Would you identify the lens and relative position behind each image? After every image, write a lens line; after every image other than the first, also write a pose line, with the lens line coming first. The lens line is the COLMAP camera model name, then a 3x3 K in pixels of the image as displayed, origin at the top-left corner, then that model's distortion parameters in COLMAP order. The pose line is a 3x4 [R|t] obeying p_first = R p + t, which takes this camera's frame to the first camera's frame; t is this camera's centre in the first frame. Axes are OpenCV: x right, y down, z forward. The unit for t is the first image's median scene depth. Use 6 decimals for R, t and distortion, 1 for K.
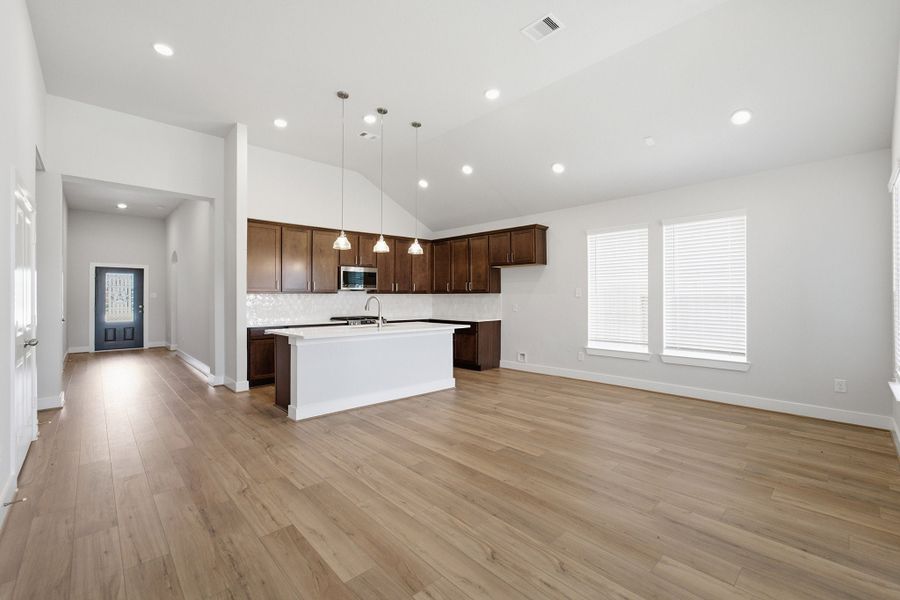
lens RADIAL K [[386.6, 0, 448.9], [0, 386.6, 297.8], [0, 0, 1]] dist [-0.000706, -0.000024]
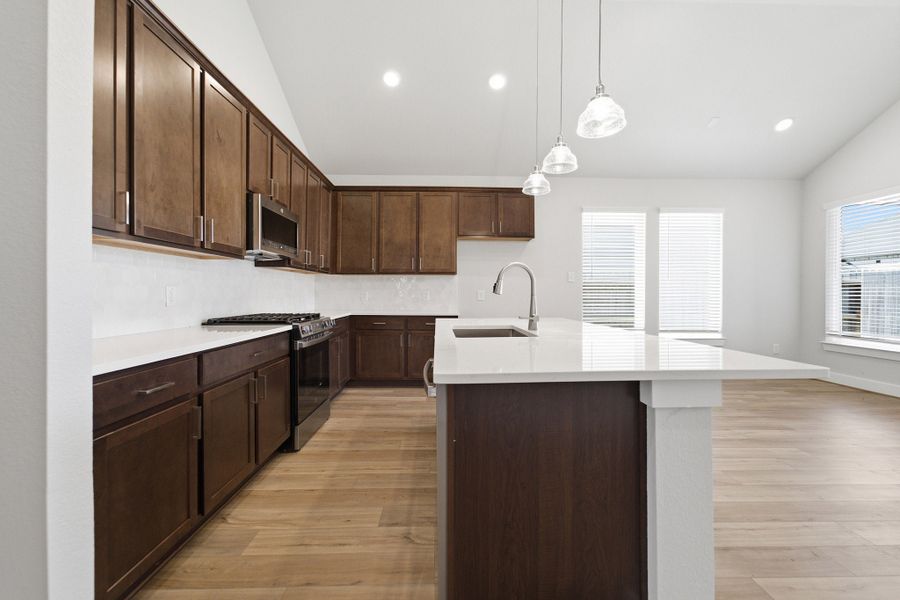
lens RADIAL K [[381.1, 0, 448.8], [0, 381.1, 295.6], [0, 0, 1]] dist [-0.002007, 0.000201]
pose [[0.664027, 0.000805, 0.747709, -0.561172], [-0.002265, 0.999997, 0.000935, 0.032781], [-0.747706, -0.002314, 0.664026, 0.731929]]
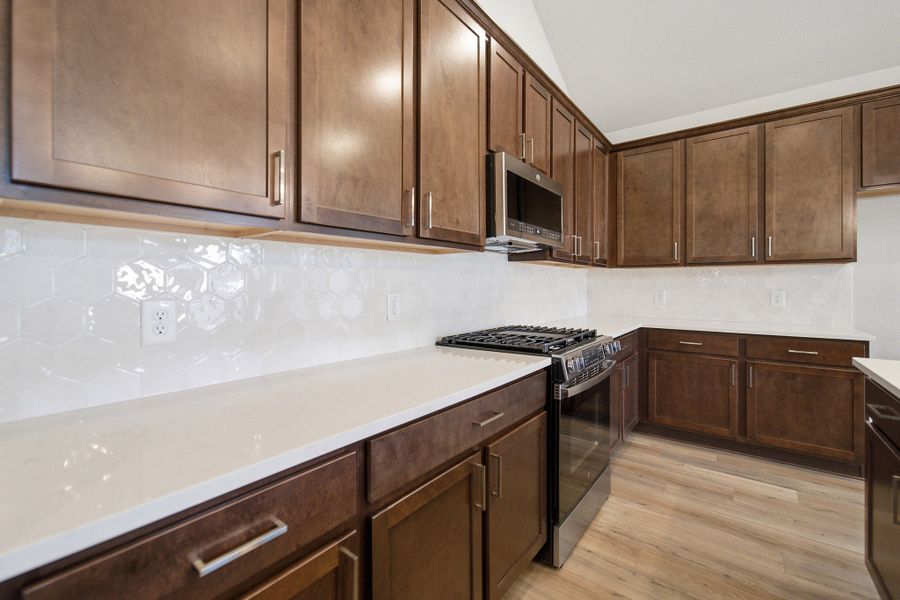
lens RADIAL K [[377.7, 0, 438.3], [0, 377.7, 284.5], [0, 0, 1]] dist [-0.018332, 0.000385]
pose [[0.990352, 0.003717, 0.138524, -0.450409], [-0.002910, 0.999978, -0.006030, 0.017011], [-0.138543, 0.005569, 0.990341, 0.940779]]
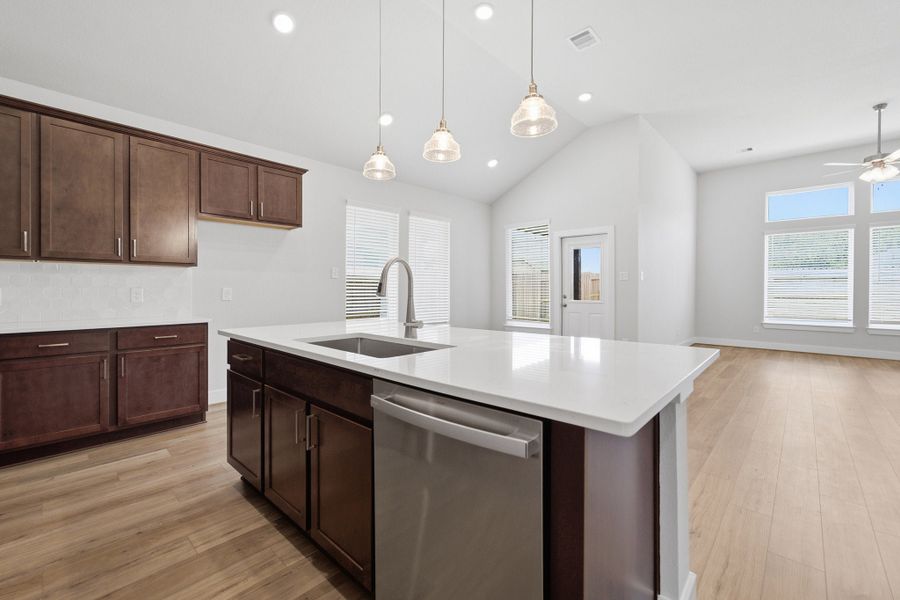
lens RADIAL K [[380.1, 0, 445.4], [0, 380.1, 290.8], [0, 0, 1]] dist [-0.001028, 0.000382]
pose [[-0.066366, -0.002964, 0.997791, -0.544255], [0.001731, 0.999994, 0.003086, 0.025046], [-0.997794, 0.001932, -0.066361, 0.945568]]
